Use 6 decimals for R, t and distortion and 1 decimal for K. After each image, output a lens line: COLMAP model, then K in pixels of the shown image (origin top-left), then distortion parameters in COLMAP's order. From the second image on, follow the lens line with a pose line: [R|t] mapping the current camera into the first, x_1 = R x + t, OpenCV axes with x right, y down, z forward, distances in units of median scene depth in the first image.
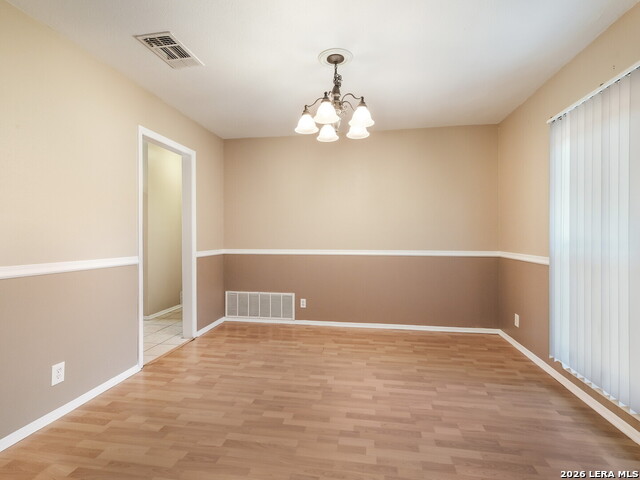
lens RADIAL K [[317.9, 0, 319.3], [0, 317.9, 236.3], [0, 0, 1]] dist [0.011656, -0.000942]
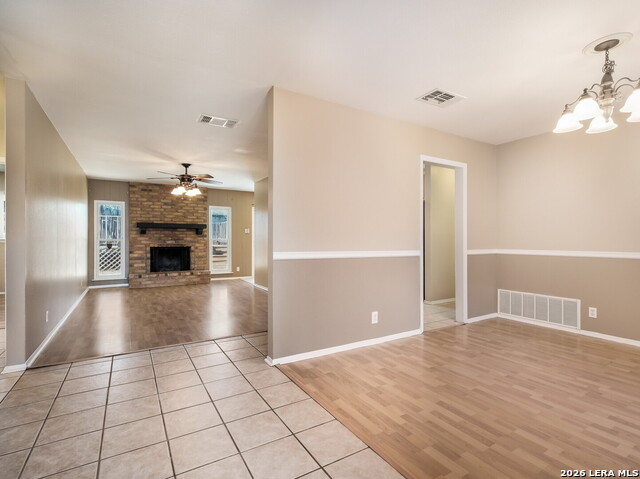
lens RADIAL K [[317.9, 0, 319.3], [0, 317.9, 235.8], [0, 0, 1]] dist [0.011656, -0.000942]
pose [[0.658435, -0.008118, -0.752594, 0.182513], [-0.003676, 0.999895, -0.014001, 0.021022], [0.752629, 0.011985, 0.658336, -0.231977]]
